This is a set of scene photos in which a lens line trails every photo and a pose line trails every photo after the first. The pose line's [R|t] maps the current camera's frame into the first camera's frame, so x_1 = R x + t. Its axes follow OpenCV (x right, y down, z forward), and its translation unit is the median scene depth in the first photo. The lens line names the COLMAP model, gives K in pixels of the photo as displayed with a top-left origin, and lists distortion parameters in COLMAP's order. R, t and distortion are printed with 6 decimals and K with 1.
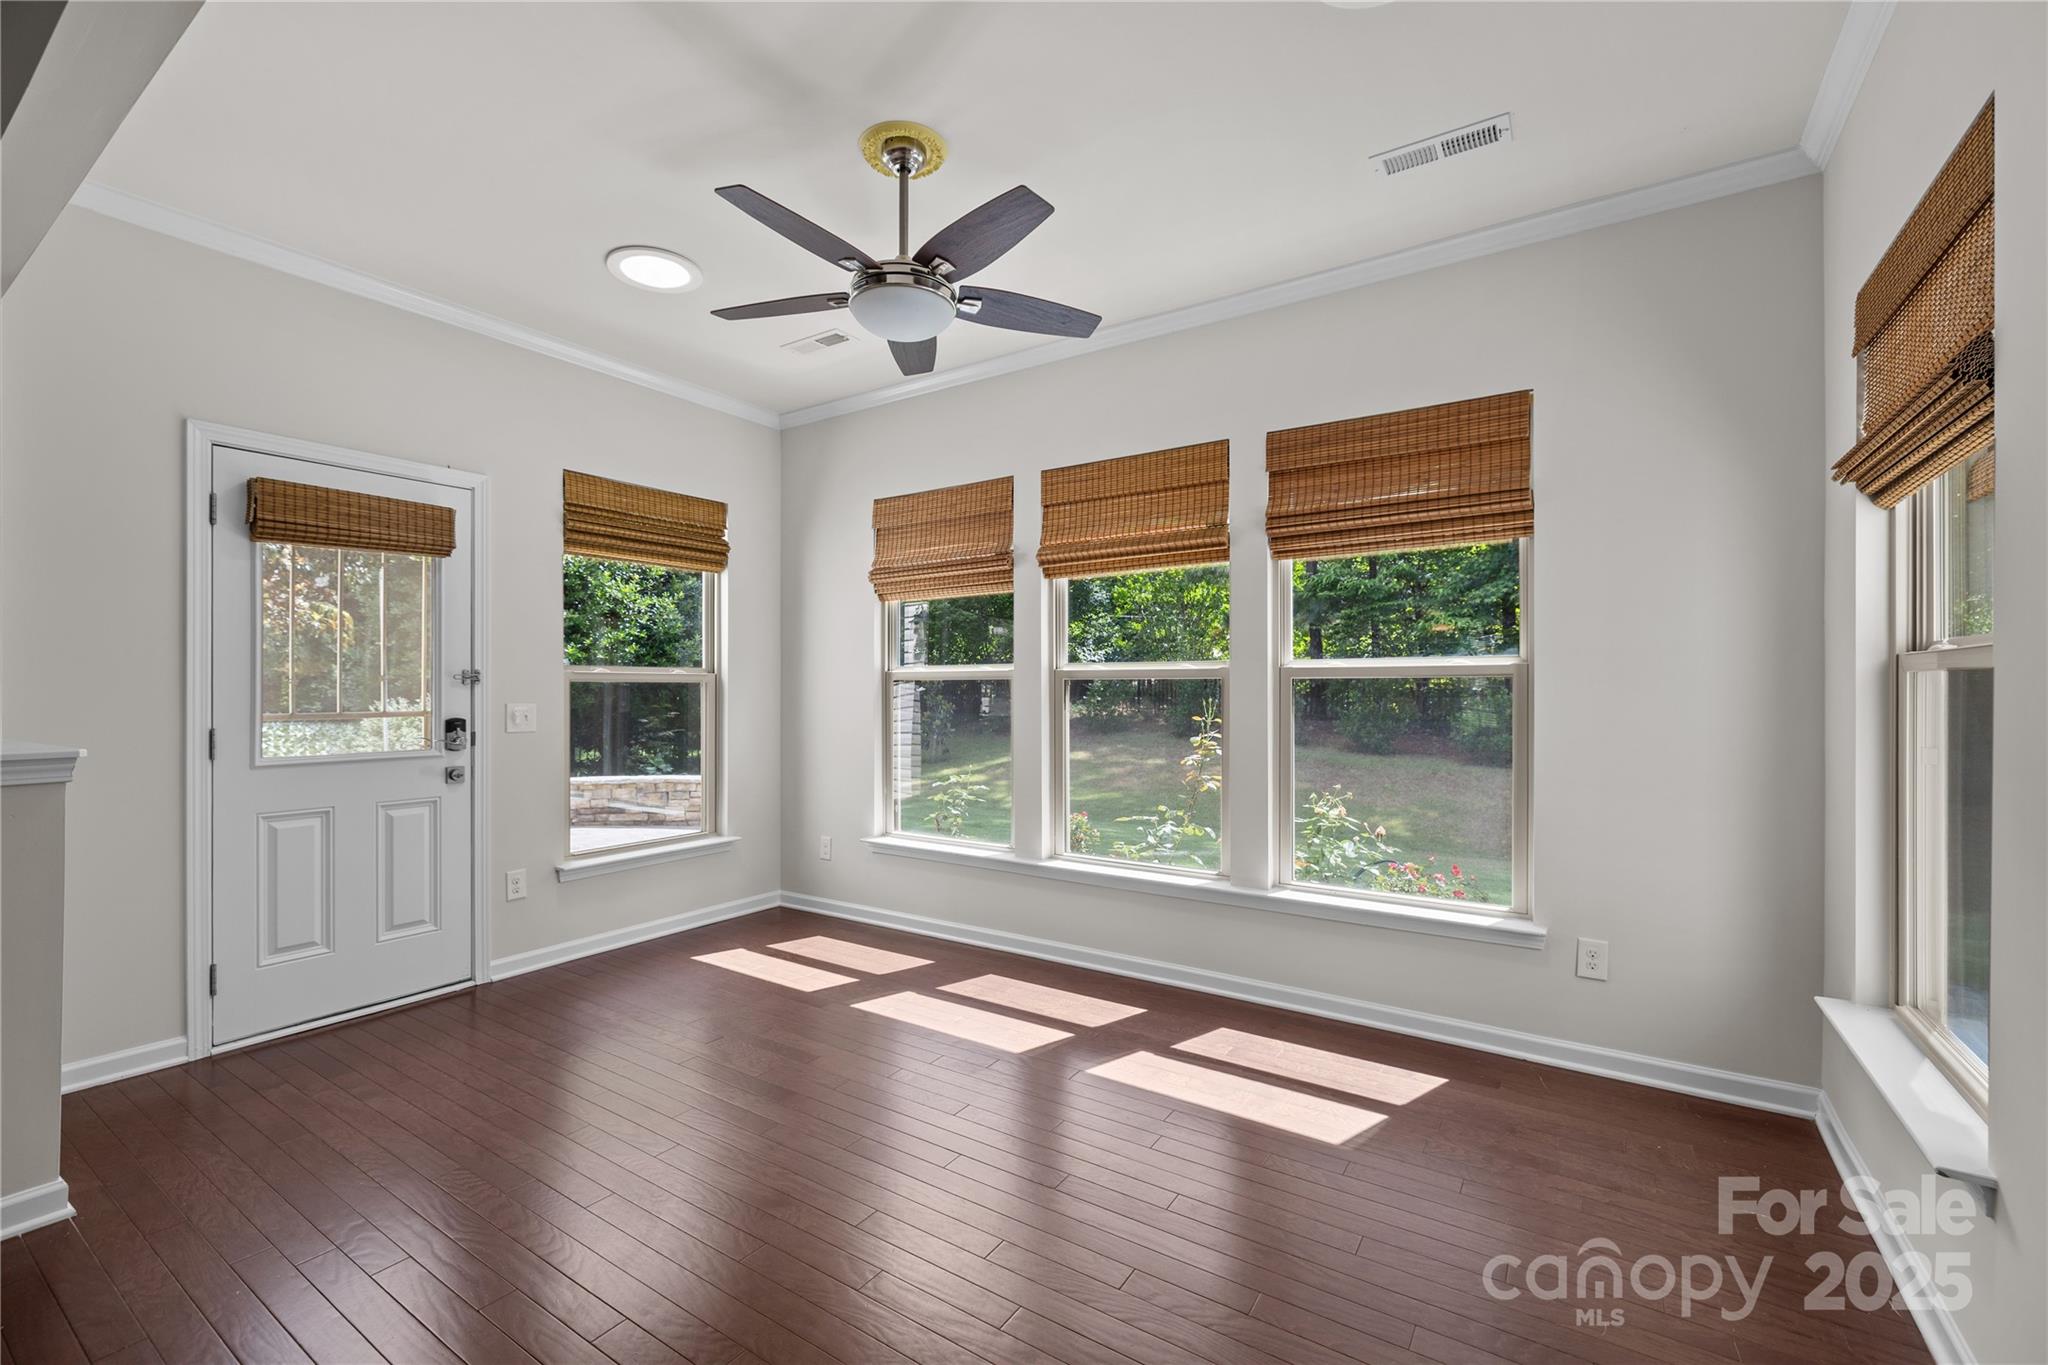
lens RADIAL K [[871.0, 0, 1017.8], [0, 871.0, 689.7], [0, 0, 1]] dist [-0.004563, 0.000374]
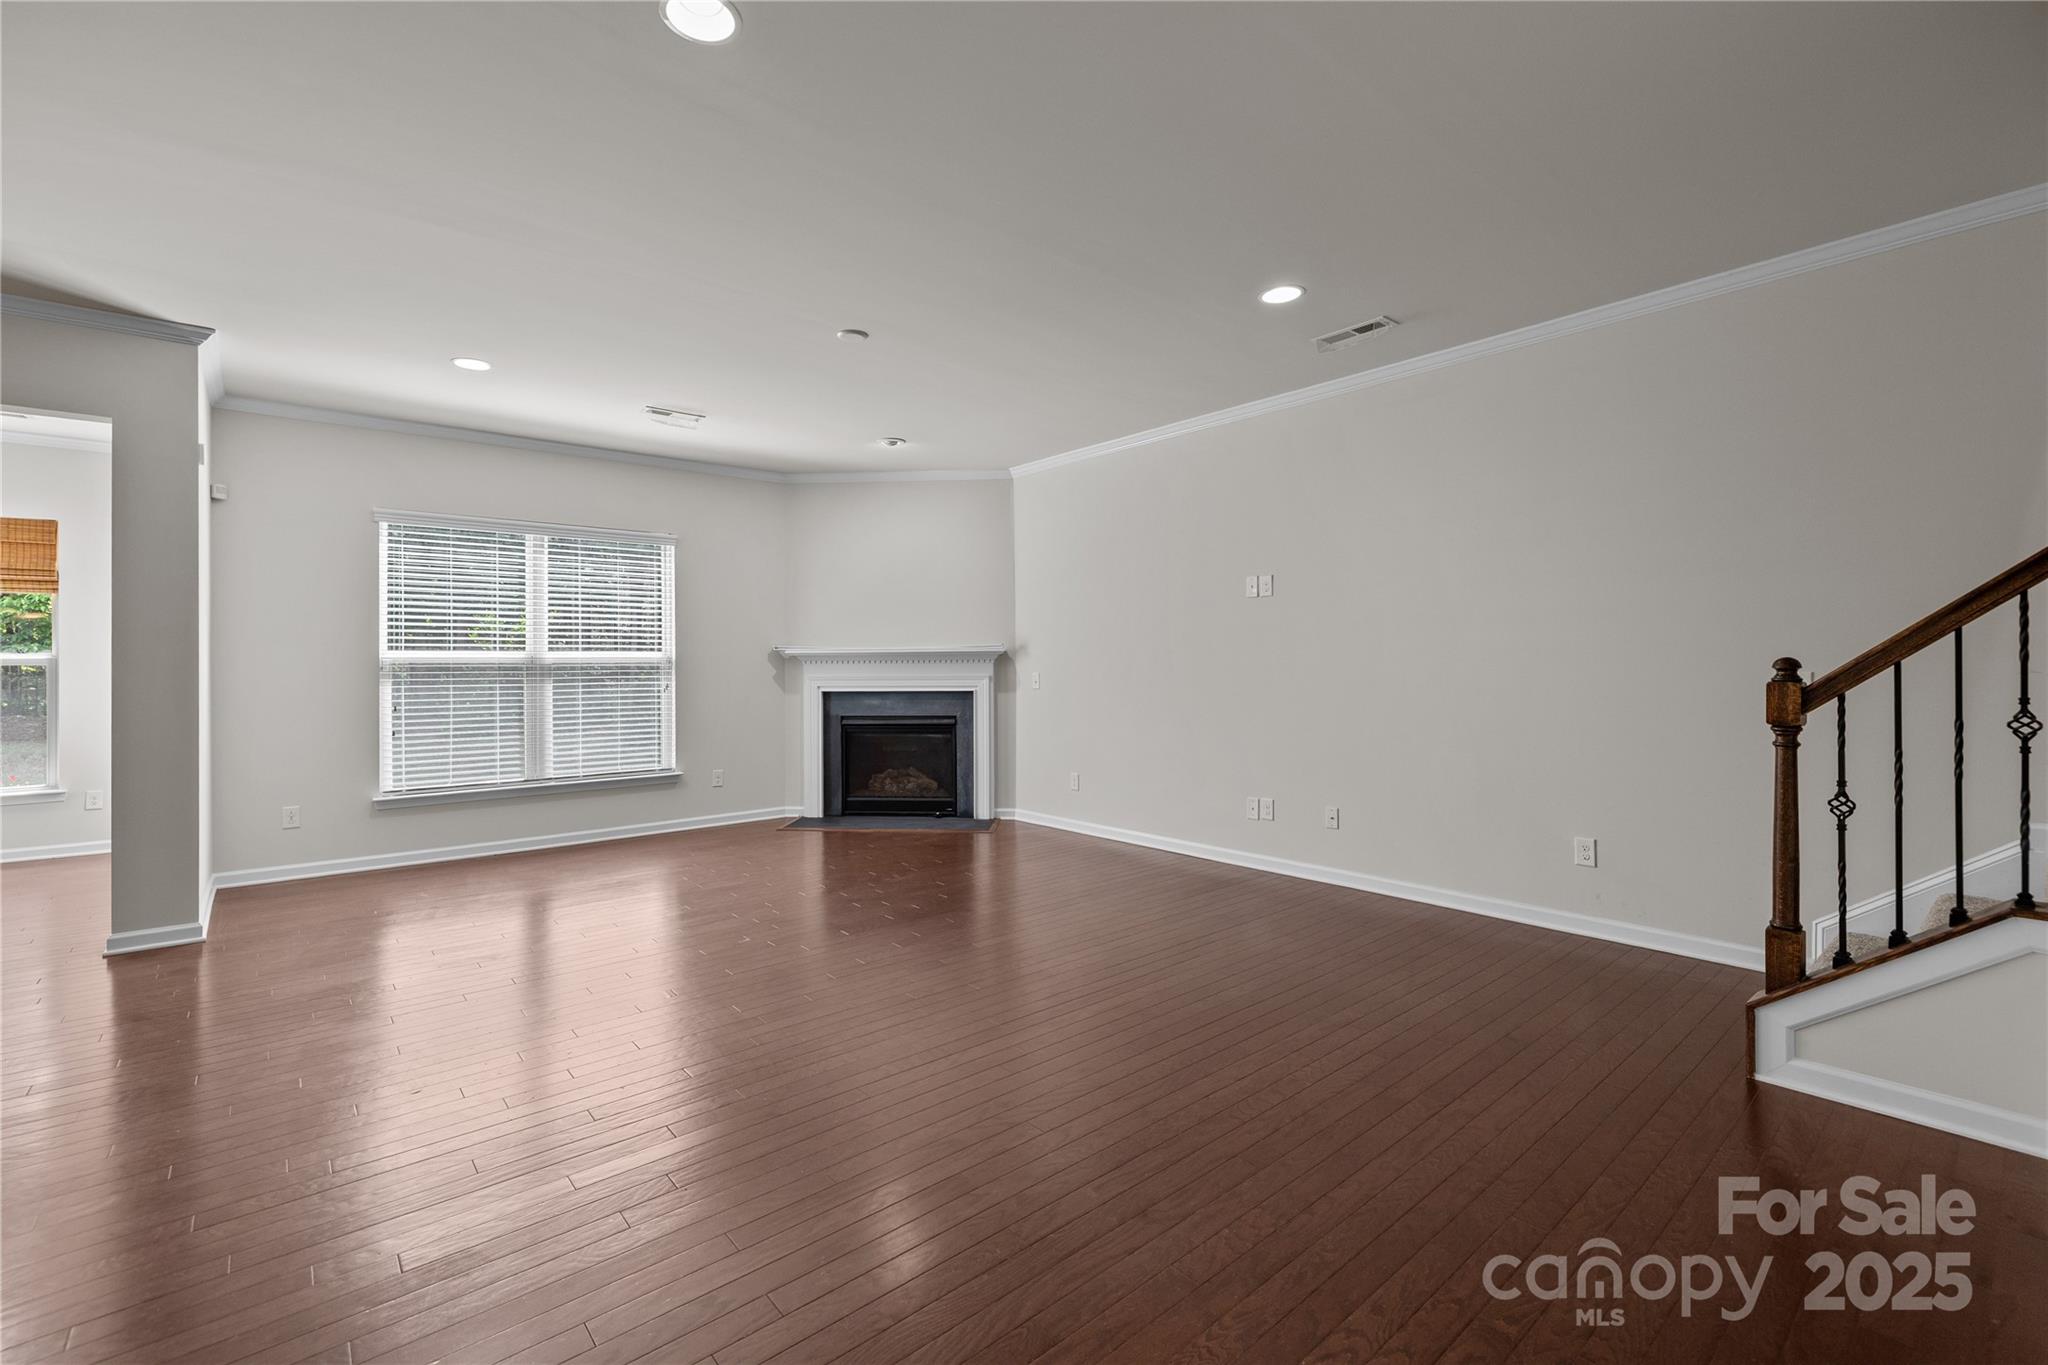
lens RADIAL K [[871.0, 0, 1022.5], [0, 871.0, 658.9], [0, 0, 1]] dist [-0.004563, 0.000374]
pose [[0.276206, 0.003656, 0.961091, -0.504424], [0.008709, 0.999942, -0.006307, 0.001933], [-0.961059, 0.010113, 0.276158, -1.195387]]
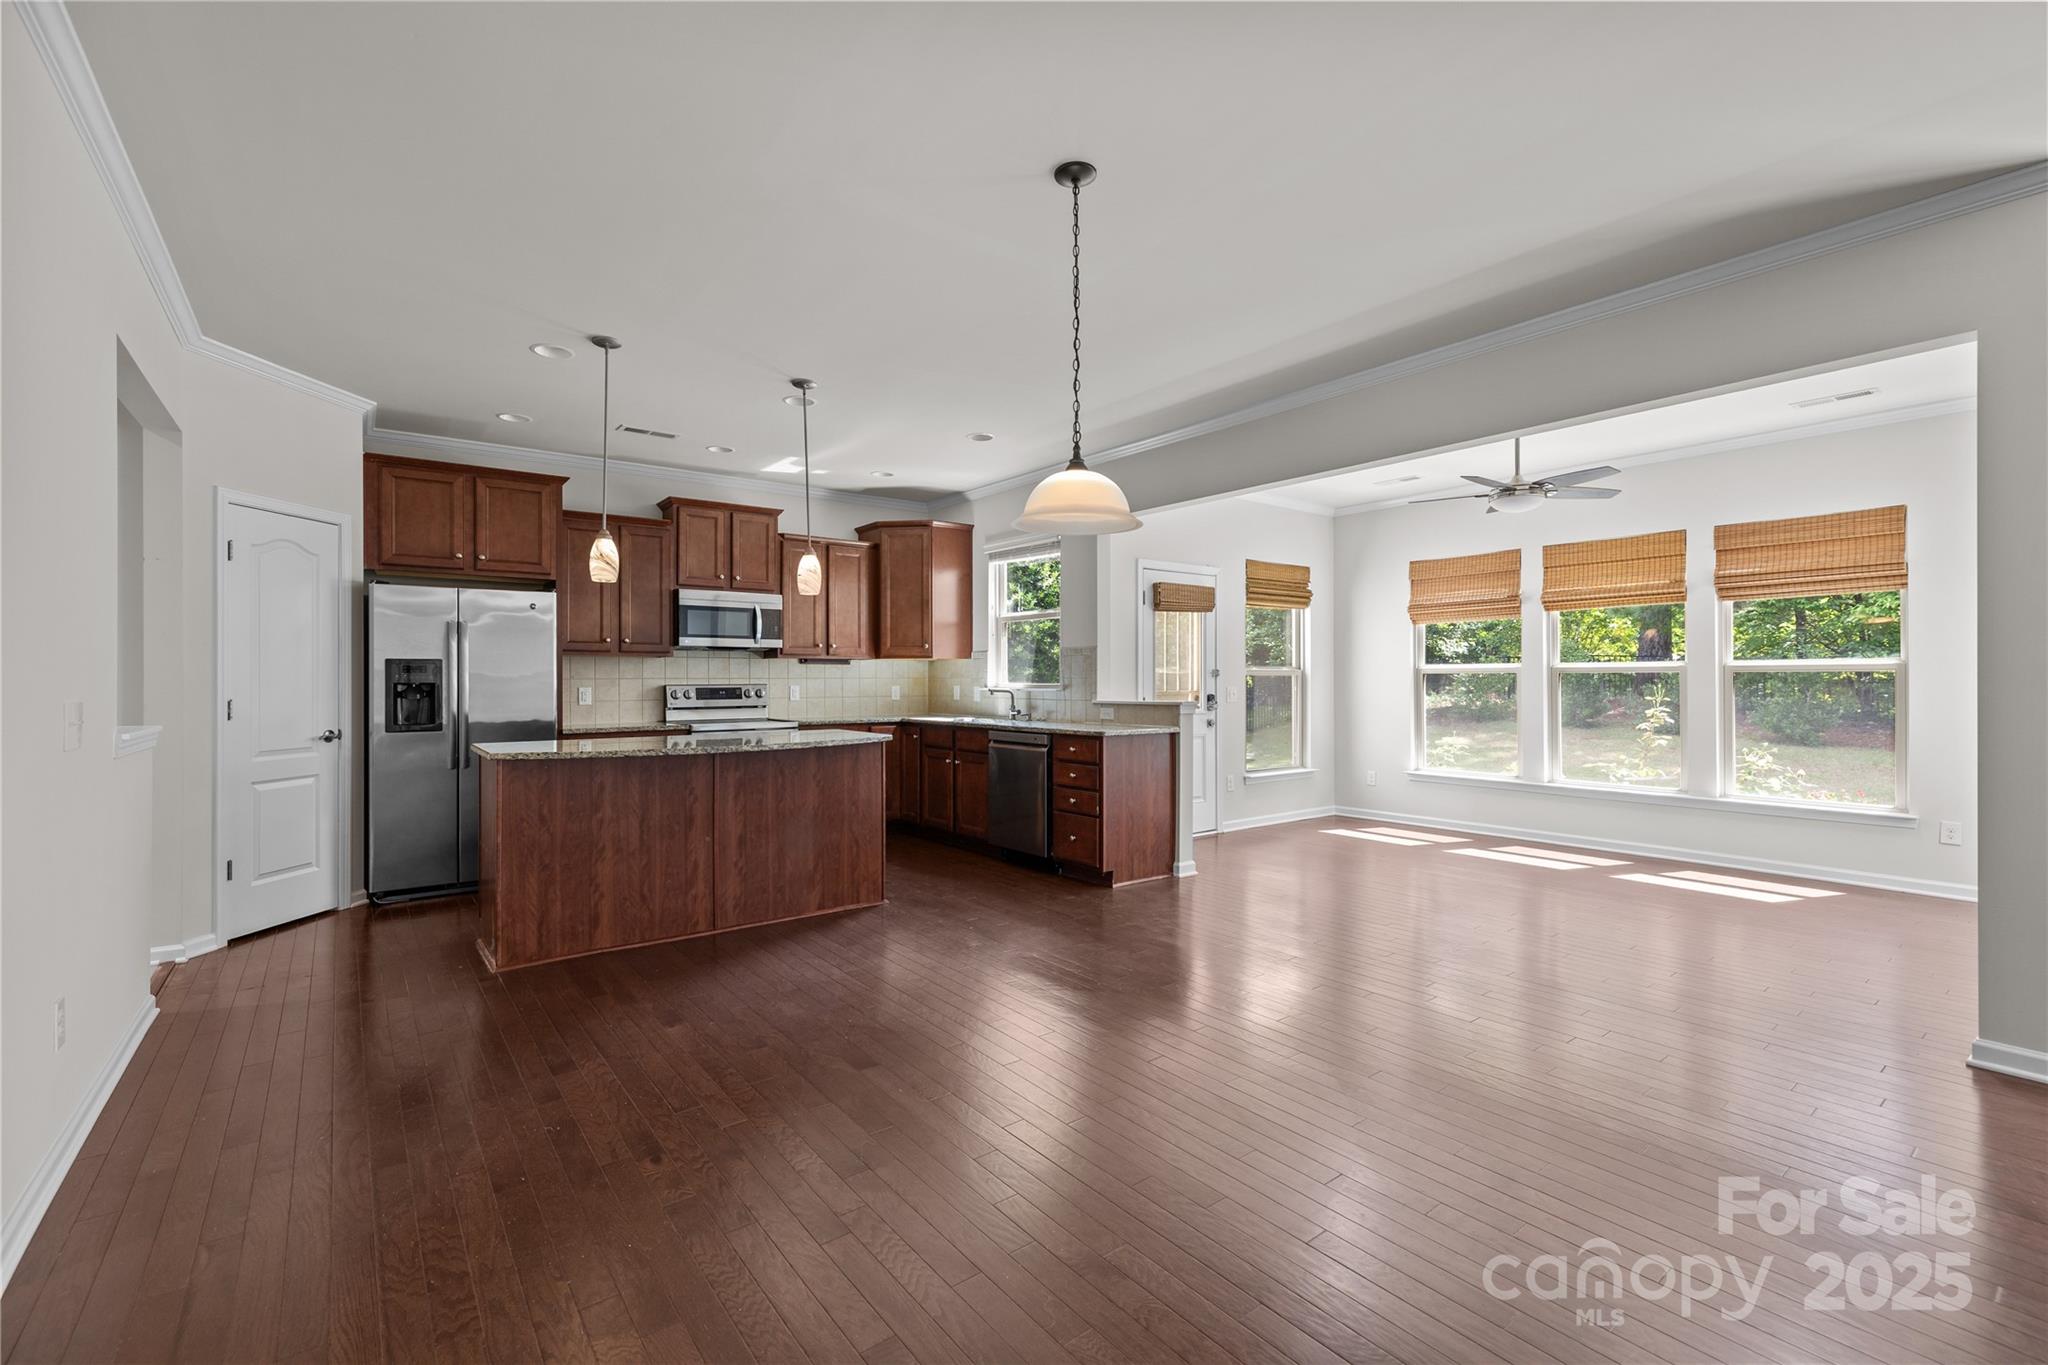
lens RADIAL K [[879.1, 0, 1011.3], [0, 879.1, 676.9], [0, 0, 1]] dist [0.000609, 0.000473]
pose [[0.941739, -0.002434, -0.336335, -0.357644], [0.000968, 0.999989, -0.004527, 0.002241], [0.336342, 0.003938, 0.941732, -0.895136]]
